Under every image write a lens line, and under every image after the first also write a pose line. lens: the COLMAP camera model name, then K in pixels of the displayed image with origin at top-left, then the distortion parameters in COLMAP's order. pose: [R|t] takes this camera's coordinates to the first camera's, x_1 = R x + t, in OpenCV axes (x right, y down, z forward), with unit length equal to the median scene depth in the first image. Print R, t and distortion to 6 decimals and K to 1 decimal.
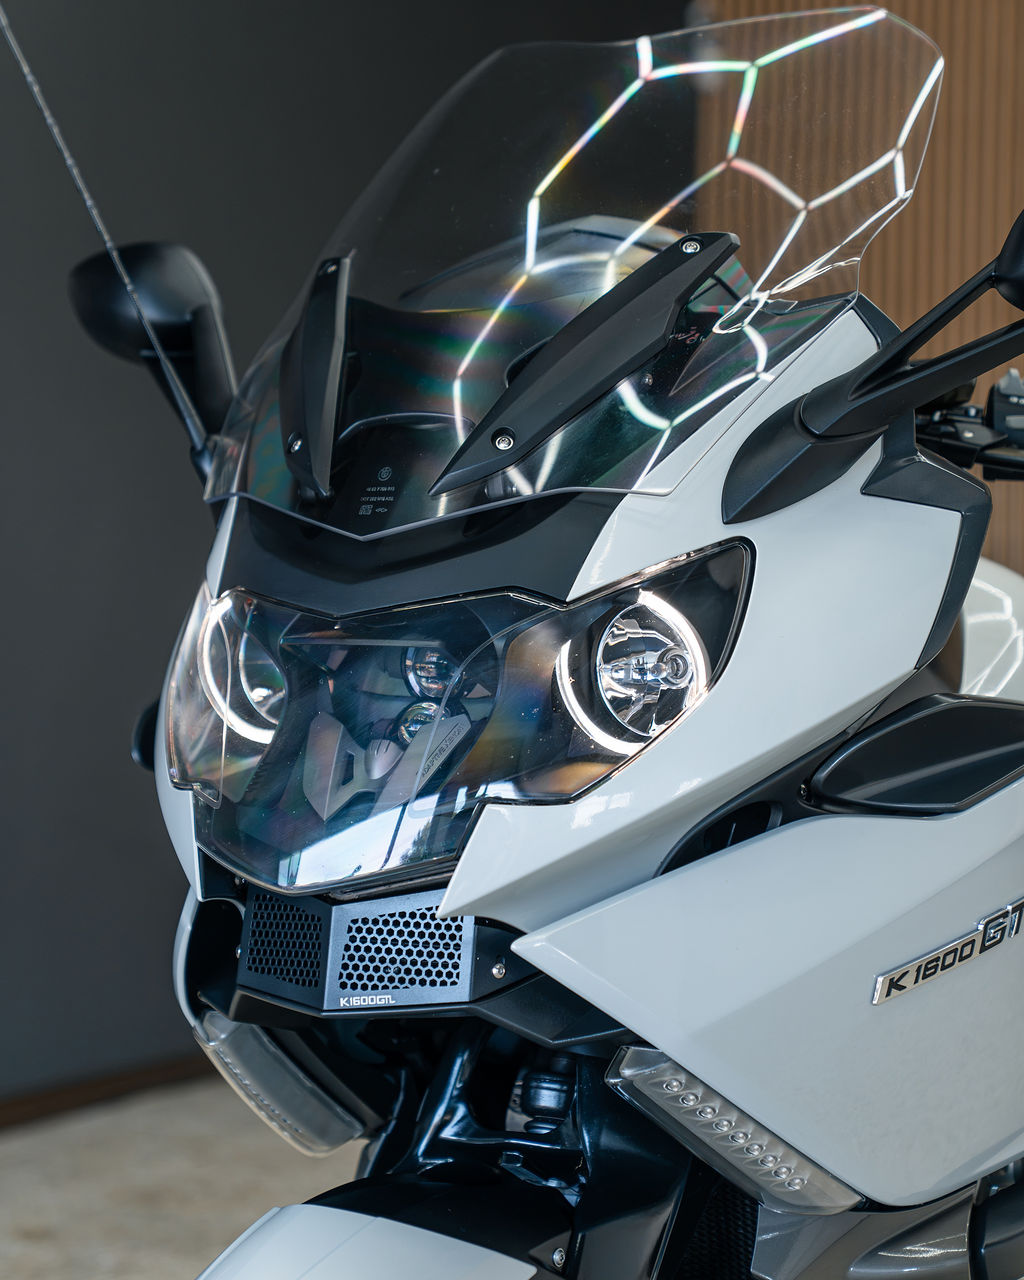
lens RADIAL K [[3075.8, 0, 533.1], [0, 3075.8, 725.3], [0, 0, 1]] dist [0.107249, 0.000000]
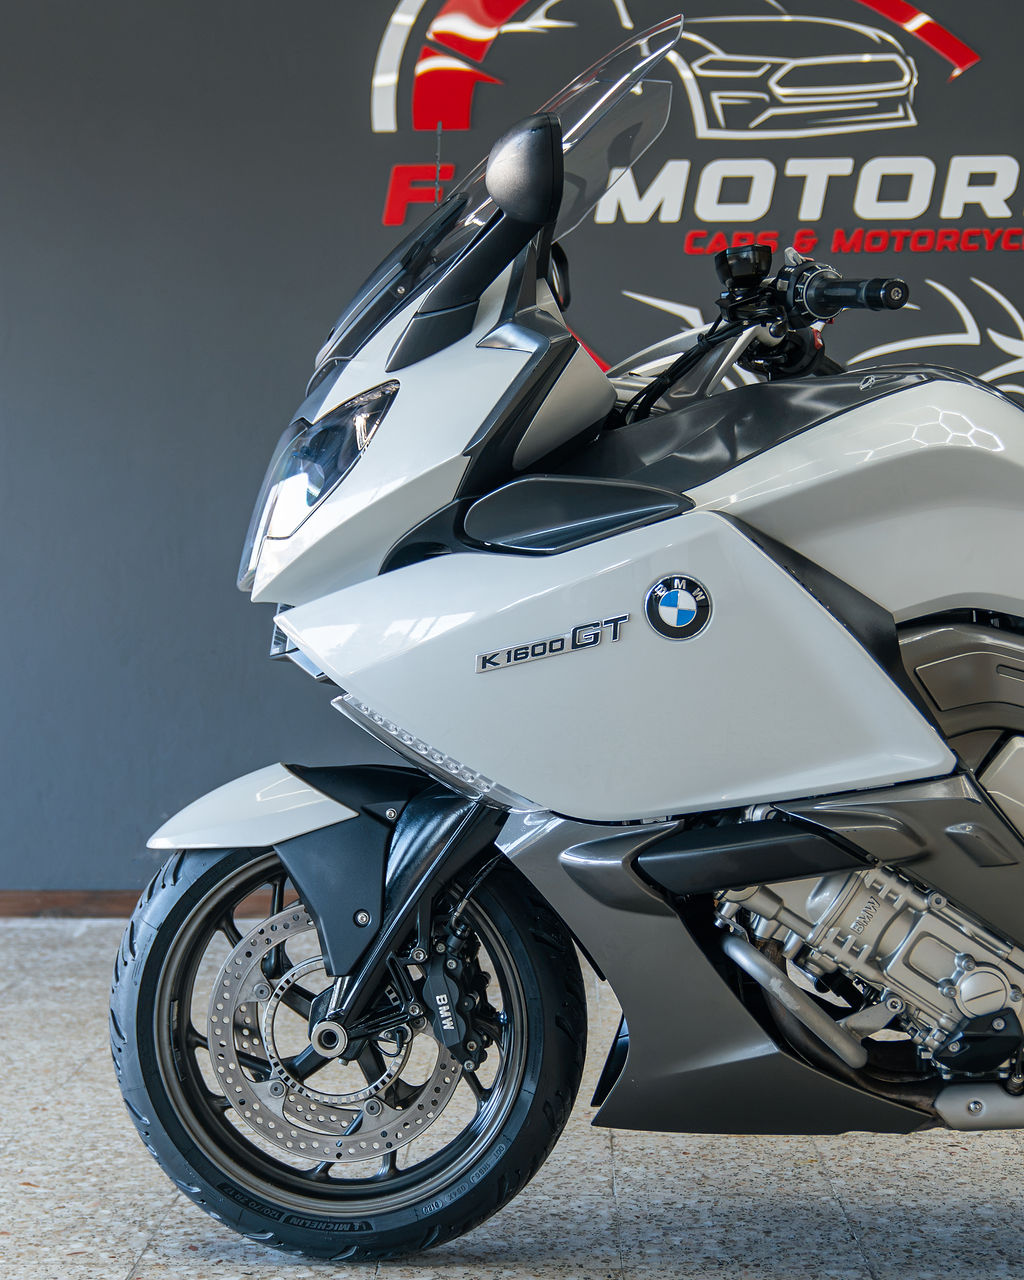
lens RADIAL K [[2134.9, 0, 471.3], [0, 2134.9, 678.3], [0, 0, 1]] dist [0.002983, 0.000000]
pose [[0.467771, 0.043592, -0.882774, 1.070107], [-0.036664, 0.998880, 0.029898, 0.060950], [0.883089, 0.018381, 0.468846, 0.486885]]
